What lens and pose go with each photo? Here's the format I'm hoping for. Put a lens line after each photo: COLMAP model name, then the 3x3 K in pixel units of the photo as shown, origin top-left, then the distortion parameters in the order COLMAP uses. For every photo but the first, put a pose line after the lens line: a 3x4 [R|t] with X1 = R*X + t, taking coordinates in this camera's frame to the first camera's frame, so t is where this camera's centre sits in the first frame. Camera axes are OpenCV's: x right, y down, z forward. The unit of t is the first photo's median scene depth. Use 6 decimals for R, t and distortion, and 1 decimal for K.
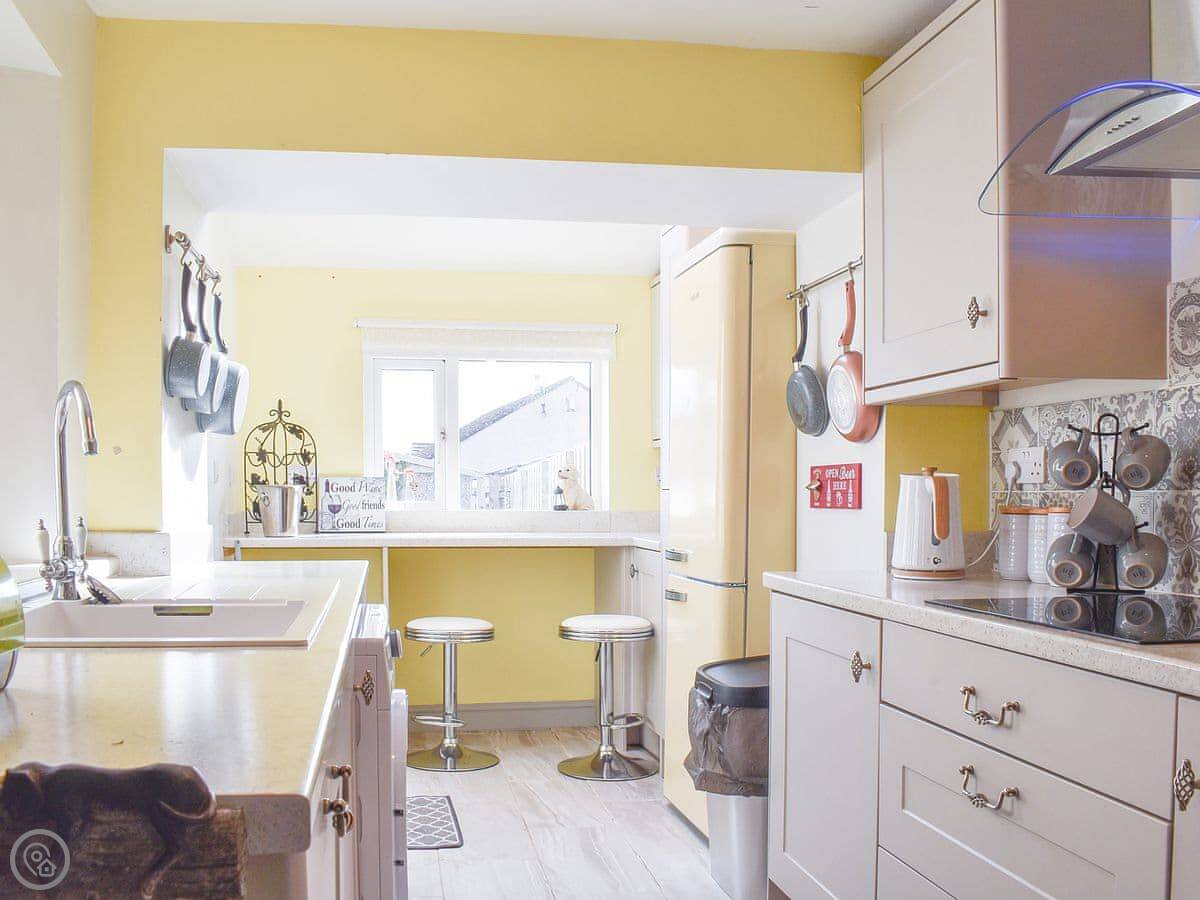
lens RADIAL K [[1284.7, 0, 600.0], [0, 1284.7, 450.0], [0, 0, 1]] dist [-0.148682, 0.021171]
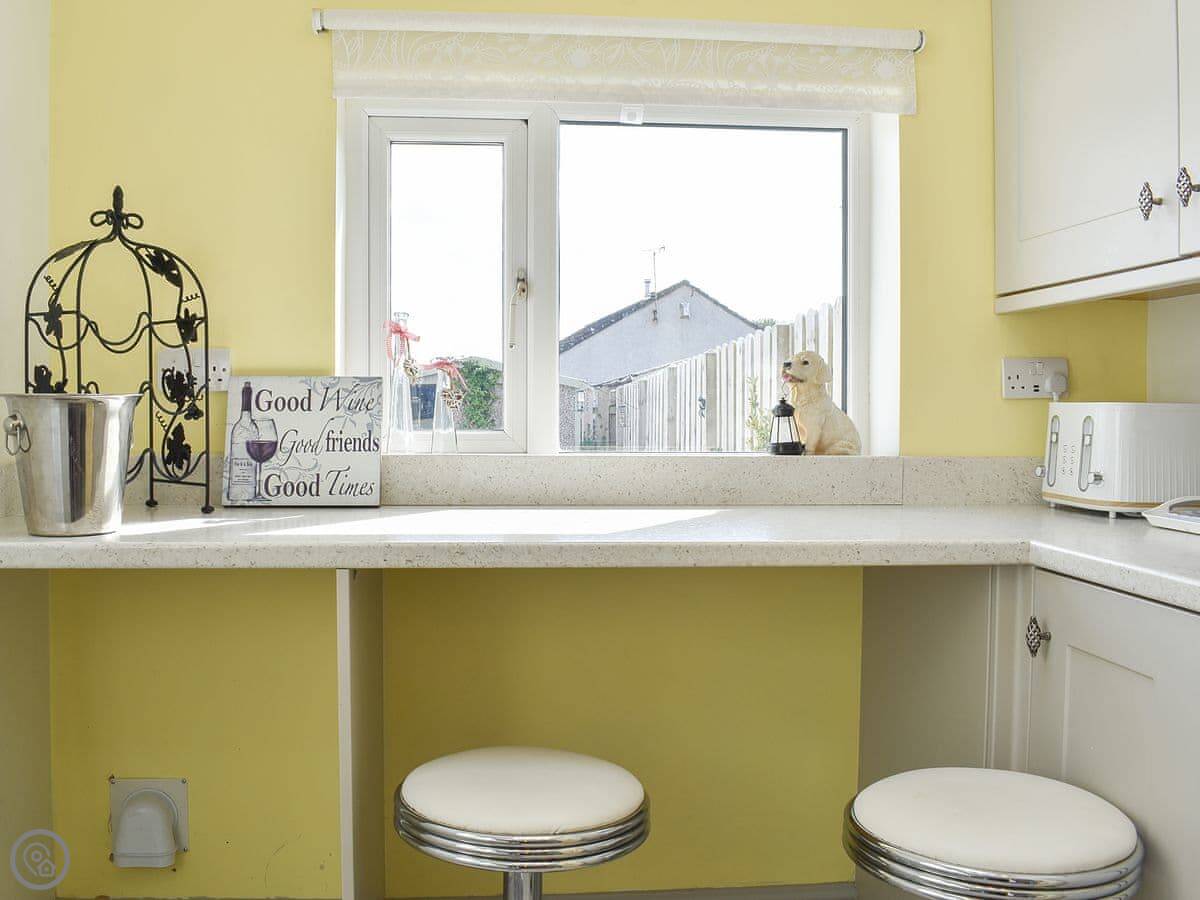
lens RADIAL K [[1096.2, 0, 600.0], [0, 1096.2, 450.0], [0, 0, 1]] dist [-0.075690, -0.000455]
pose [[0.996991, 0.008043, -0.077095, -0.070853], [-0.002364, 0.997295, 0.073465, 0.019863], [0.077477, -0.073061, 0.994314, 0.678049]]
